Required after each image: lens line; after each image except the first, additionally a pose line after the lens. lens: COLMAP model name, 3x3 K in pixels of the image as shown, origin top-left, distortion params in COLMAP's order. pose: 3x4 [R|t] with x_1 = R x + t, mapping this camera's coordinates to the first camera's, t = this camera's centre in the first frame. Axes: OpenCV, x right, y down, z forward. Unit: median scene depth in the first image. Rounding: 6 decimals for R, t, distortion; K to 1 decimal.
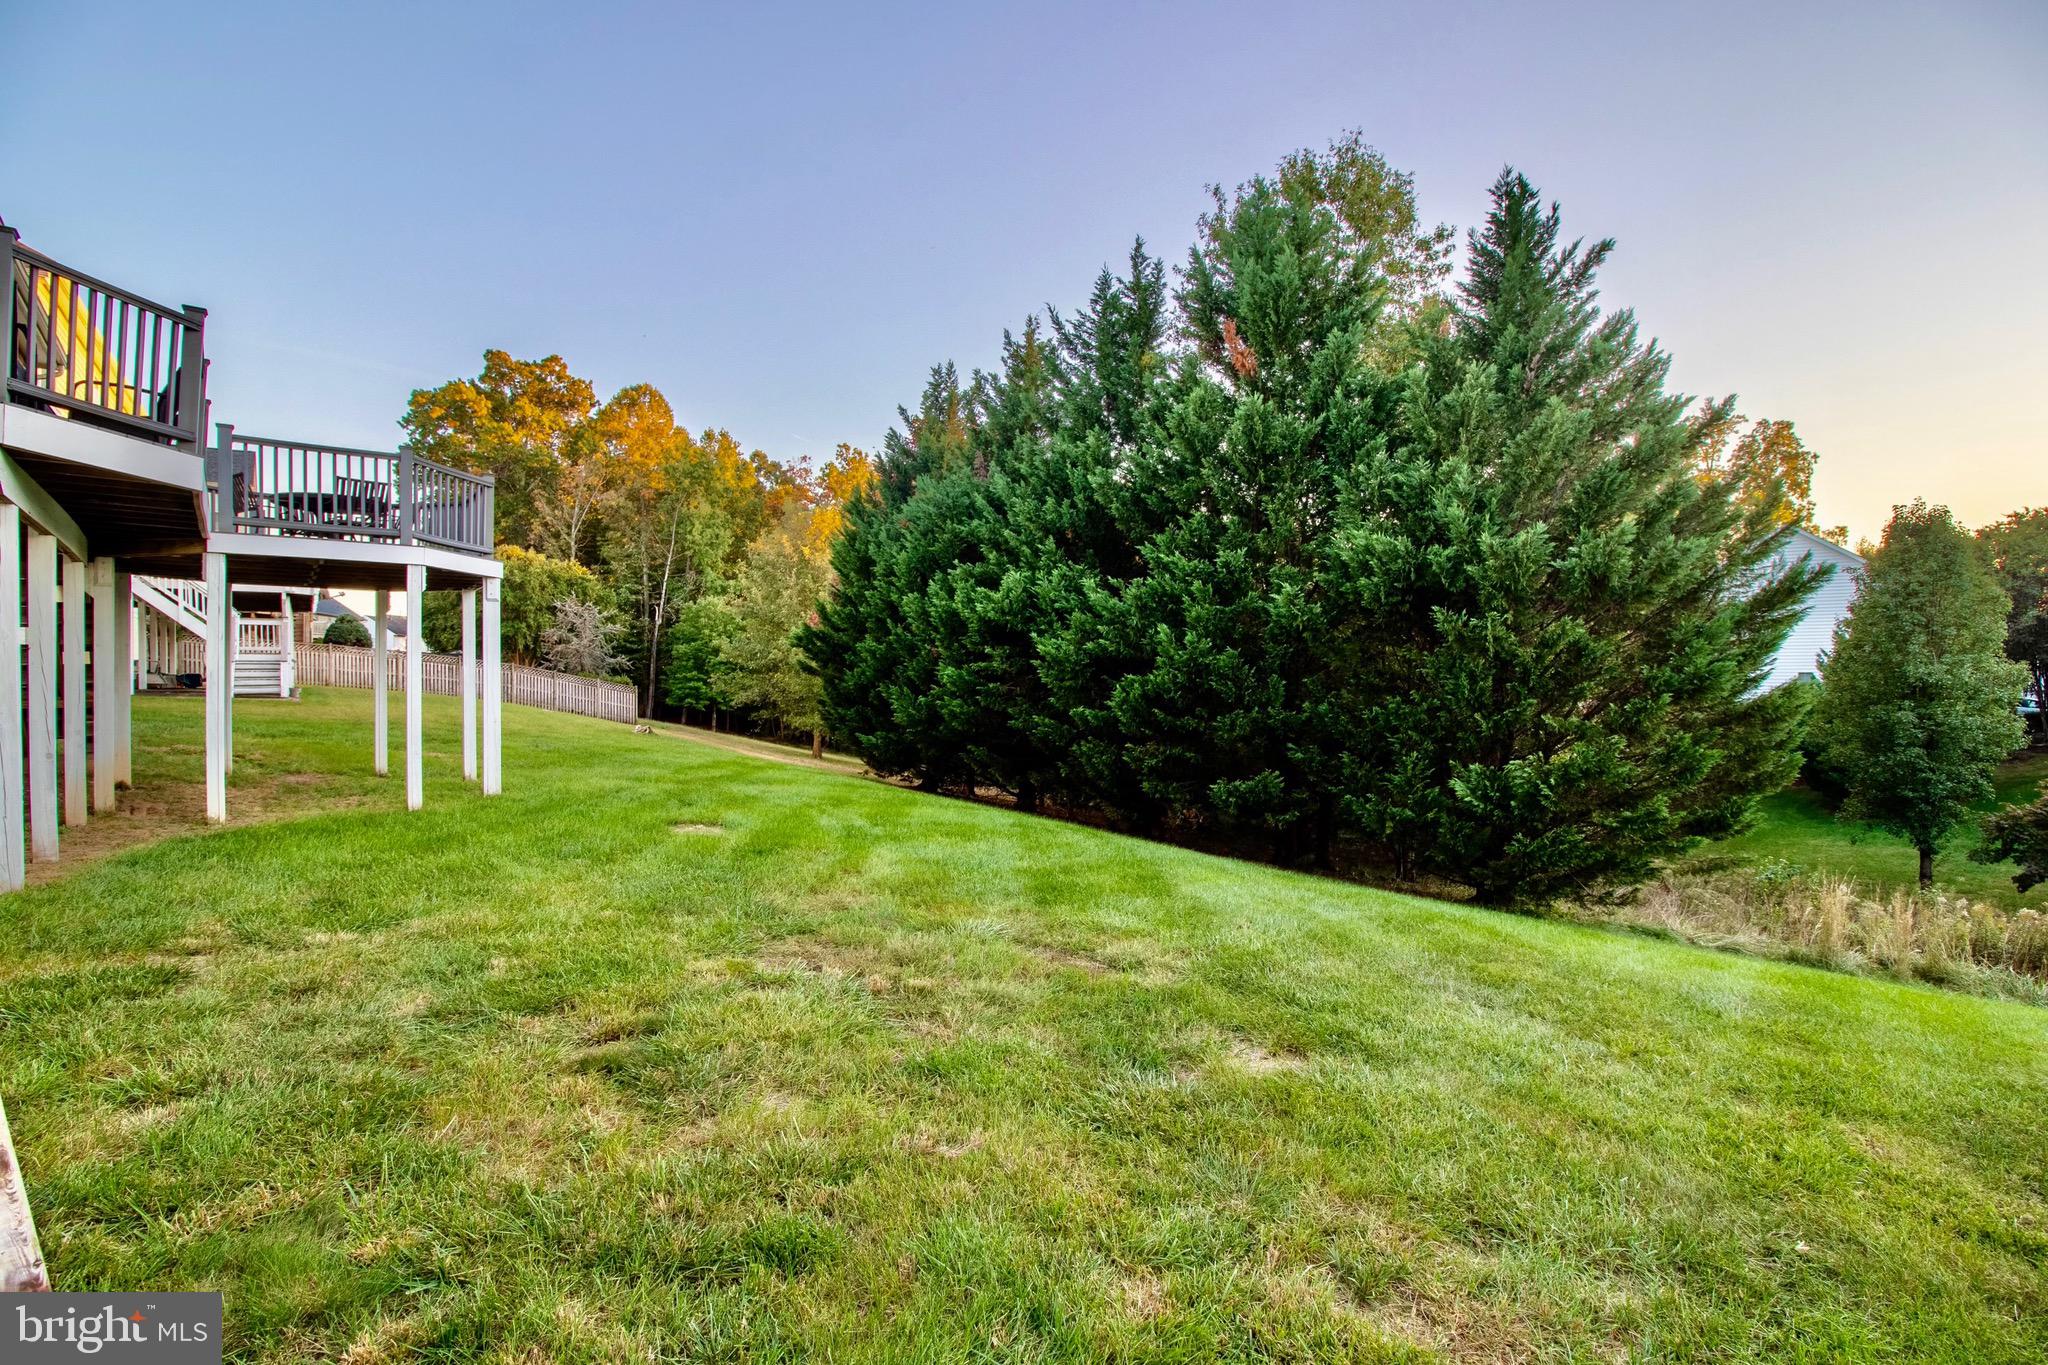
lens RADIAL K [[950.8, 0, 1024.5], [0, 950.8, 677.3], [0, 0, 1]] dist [-0.002147, -0.011552]
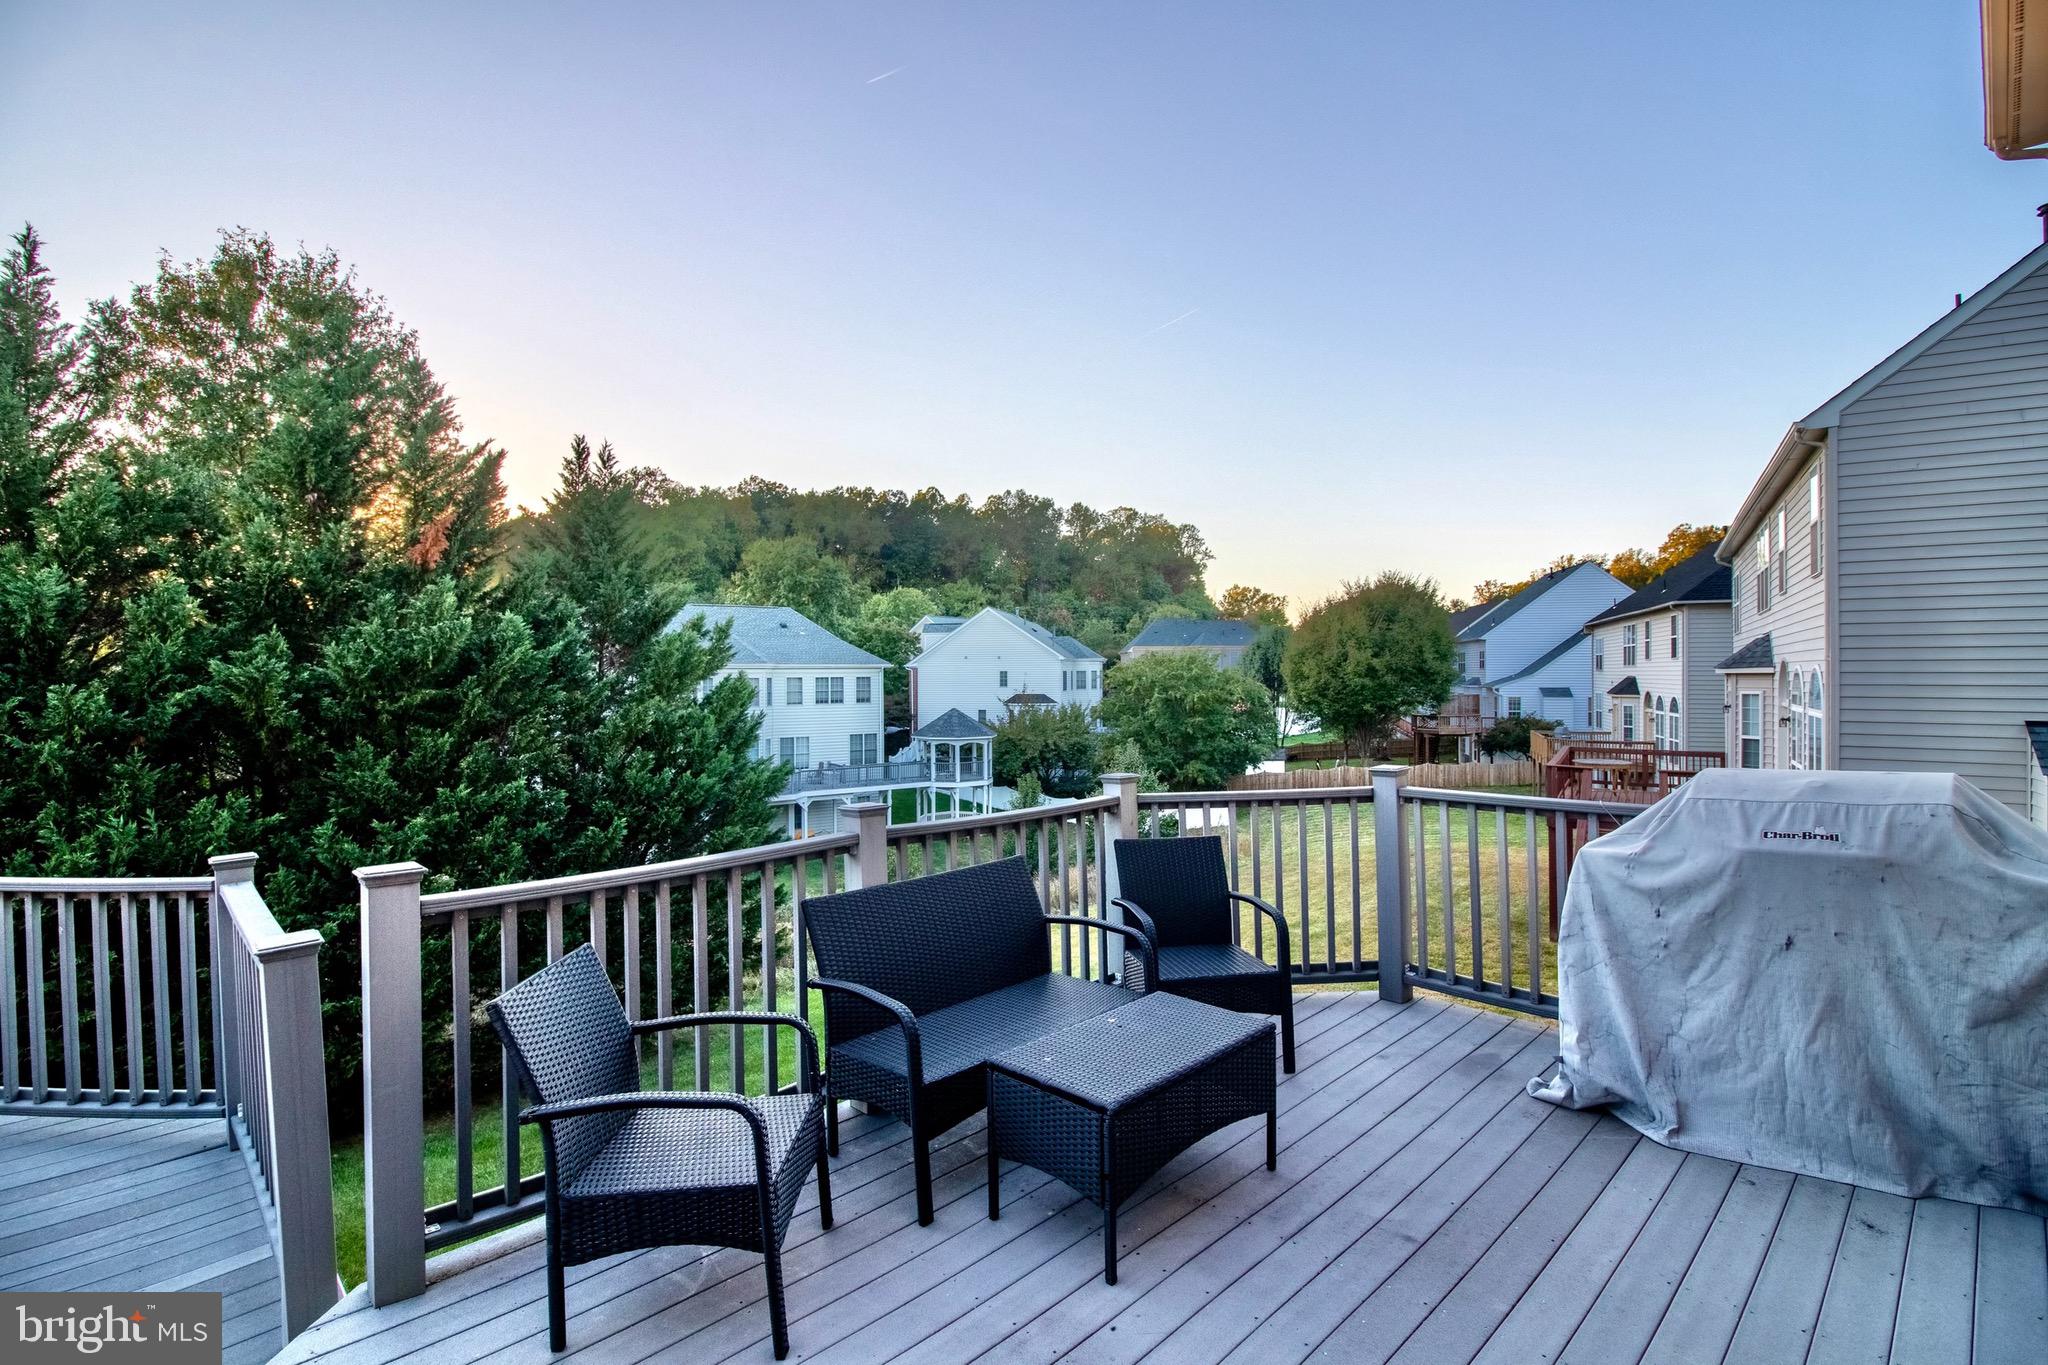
lens RADIAL K [[950.8, 0, 1024.5], [0, 950.8, 677.3], [0, 0, 1]] dist [-0.002147, -0.011552]
pose [[-0.065014, 0.002477, 0.997881, -0.129112], [0.007587, 0.999969, -0.001988, -0.039851], [-0.997855, 0.007442, -0.065031, 0.094823]]
